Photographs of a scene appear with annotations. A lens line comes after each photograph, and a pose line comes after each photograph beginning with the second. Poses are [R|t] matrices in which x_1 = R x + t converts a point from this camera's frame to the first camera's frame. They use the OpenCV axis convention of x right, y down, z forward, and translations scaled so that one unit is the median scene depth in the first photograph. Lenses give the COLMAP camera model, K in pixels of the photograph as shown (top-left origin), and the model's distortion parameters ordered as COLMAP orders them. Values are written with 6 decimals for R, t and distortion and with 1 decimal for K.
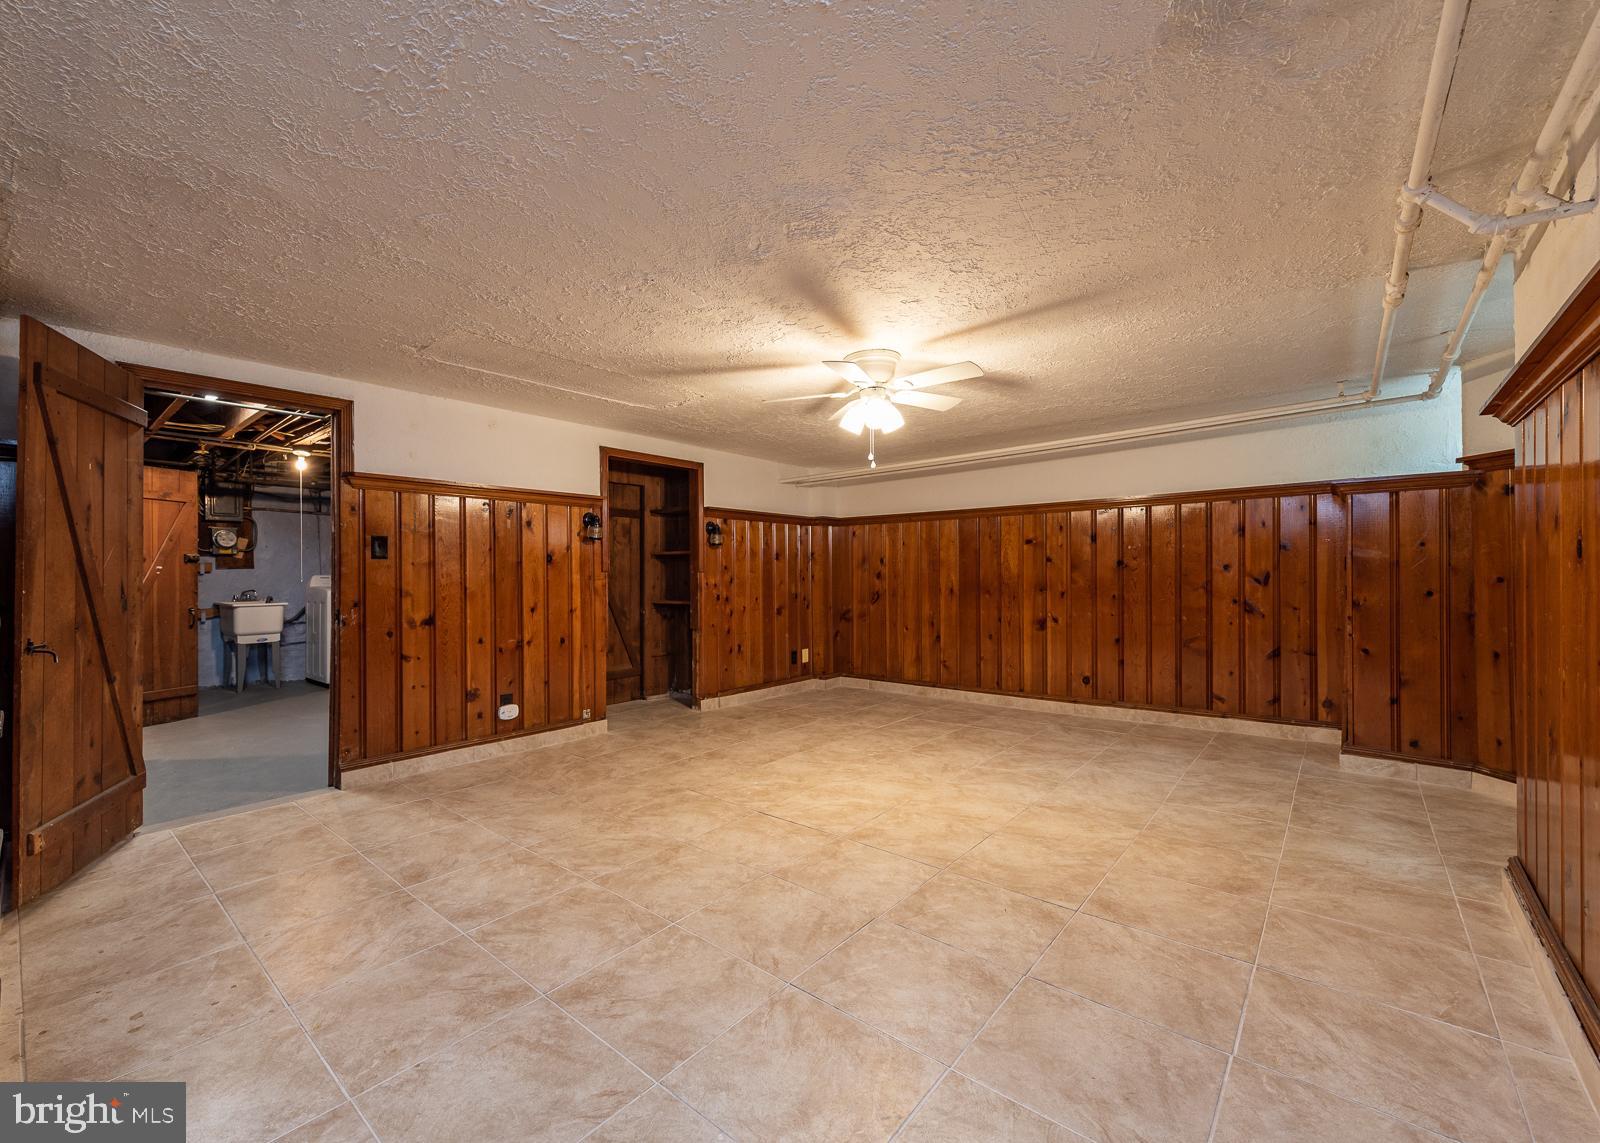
lens RADIAL K [[667.2, 0, 774.1], [0, 667.2, 571.9], [0, 0, 1]] dist [0.012897, -0.000418]
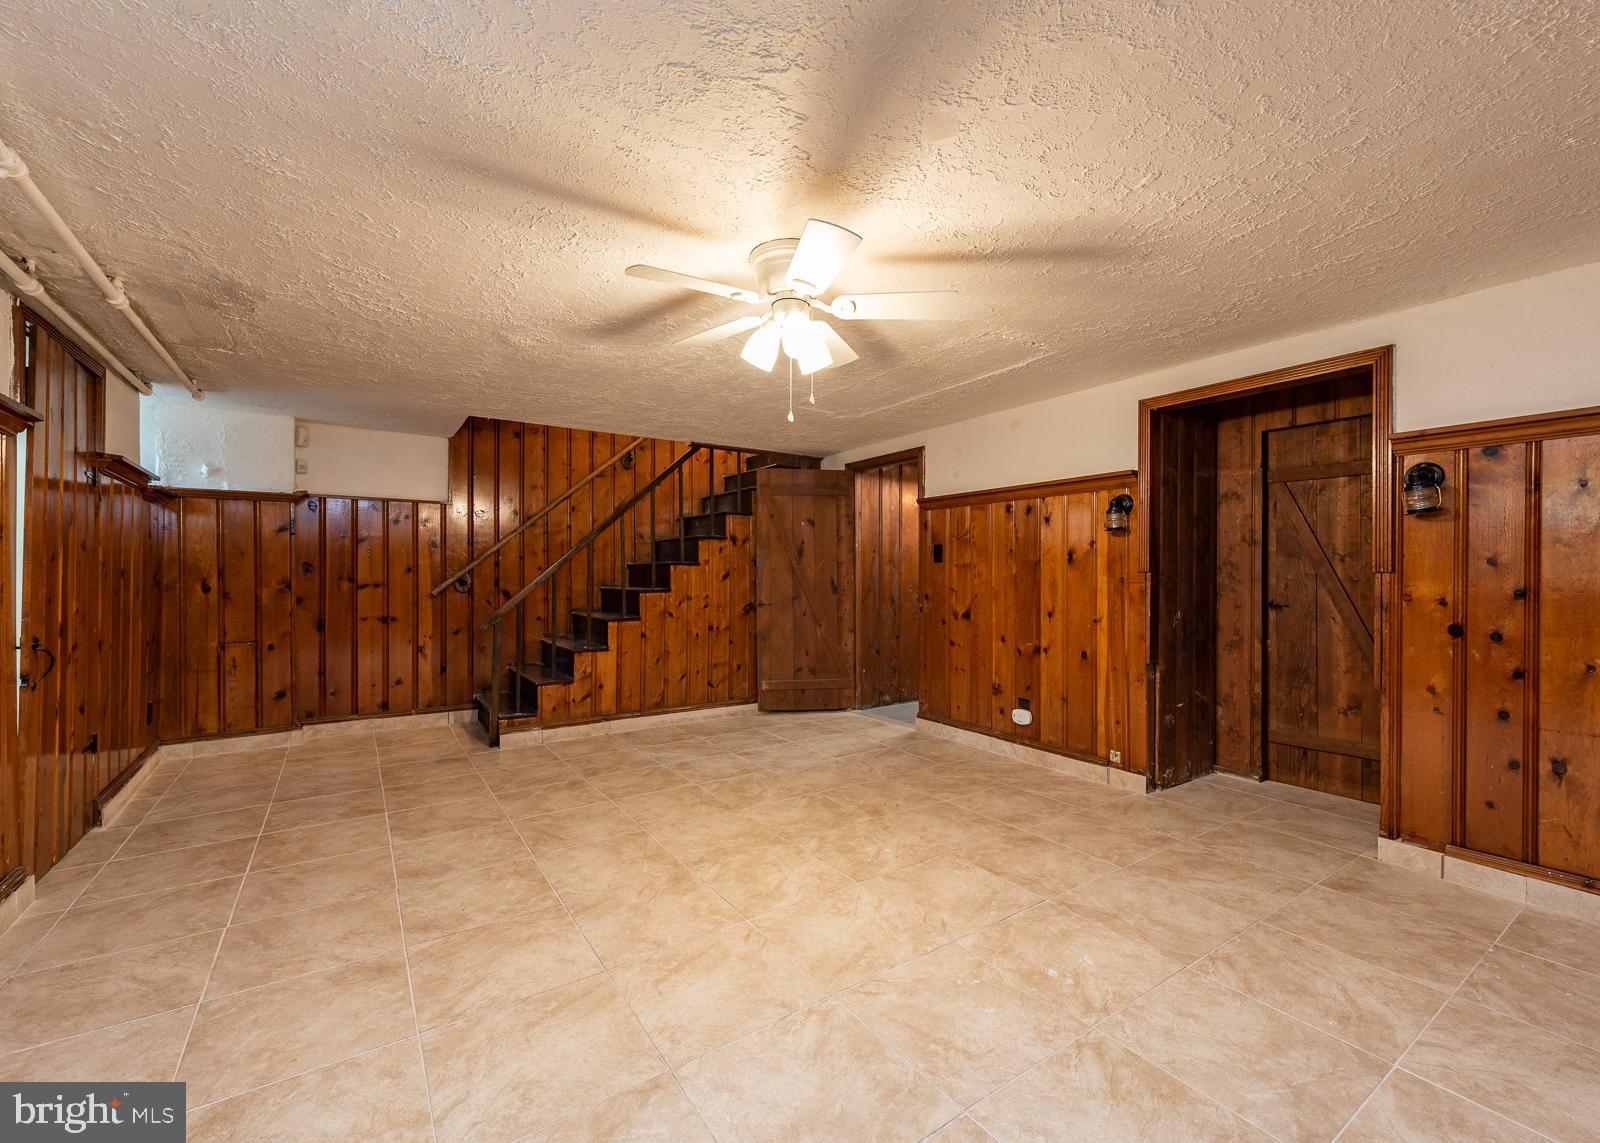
lens RADIAL K [[667.2, 0, 774.1], [0, 667.2, 571.9], [0, 0, 1]] dist [0.012897, -0.000418]
pose [[-0.289244, 0.005435, -0.957240, 0.707144], [0.005512, 0.999977, 0.004012, -0.007400], [0.957240, -0.004116, -0.289267, 1.044644]]
